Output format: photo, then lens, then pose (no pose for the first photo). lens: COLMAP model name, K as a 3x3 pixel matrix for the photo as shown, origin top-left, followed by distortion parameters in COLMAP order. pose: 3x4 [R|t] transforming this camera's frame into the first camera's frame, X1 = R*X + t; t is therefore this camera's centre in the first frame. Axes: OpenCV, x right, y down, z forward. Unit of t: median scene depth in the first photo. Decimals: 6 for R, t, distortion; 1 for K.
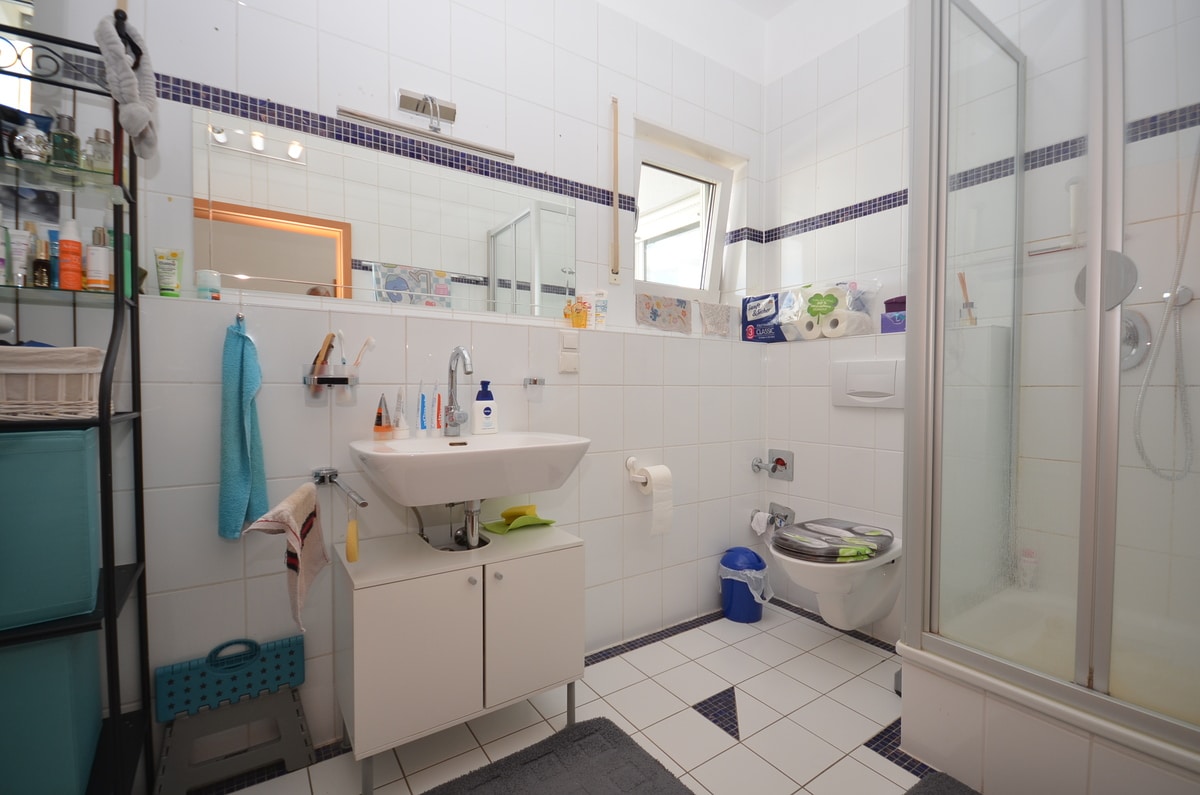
lens RADIAL K [[519.0, 0, 613.4], [0, 519.0, 399.6], [0, 0, 1]] dist [0.001122, -0.011289]
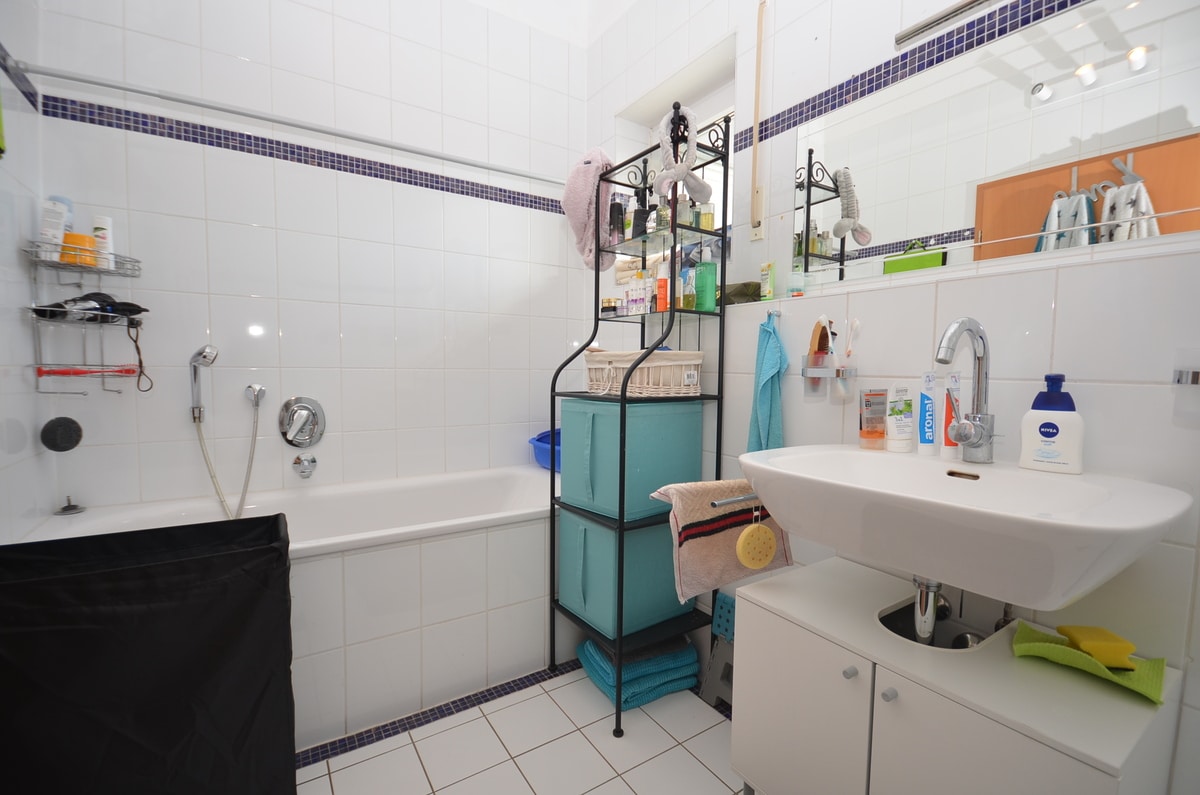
lens RADIAL K [[519.0, 0, 613.4], [0, 519.0, 399.6], [0, 0, 1]] dist [0.001122, -0.011289]
pose [[-0.021173, 0.059496, -0.998004, 0.306223], [-0.033416, 0.997628, 0.060182, -0.026982], [0.999217, 0.034623, -0.019135, 0.556818]]
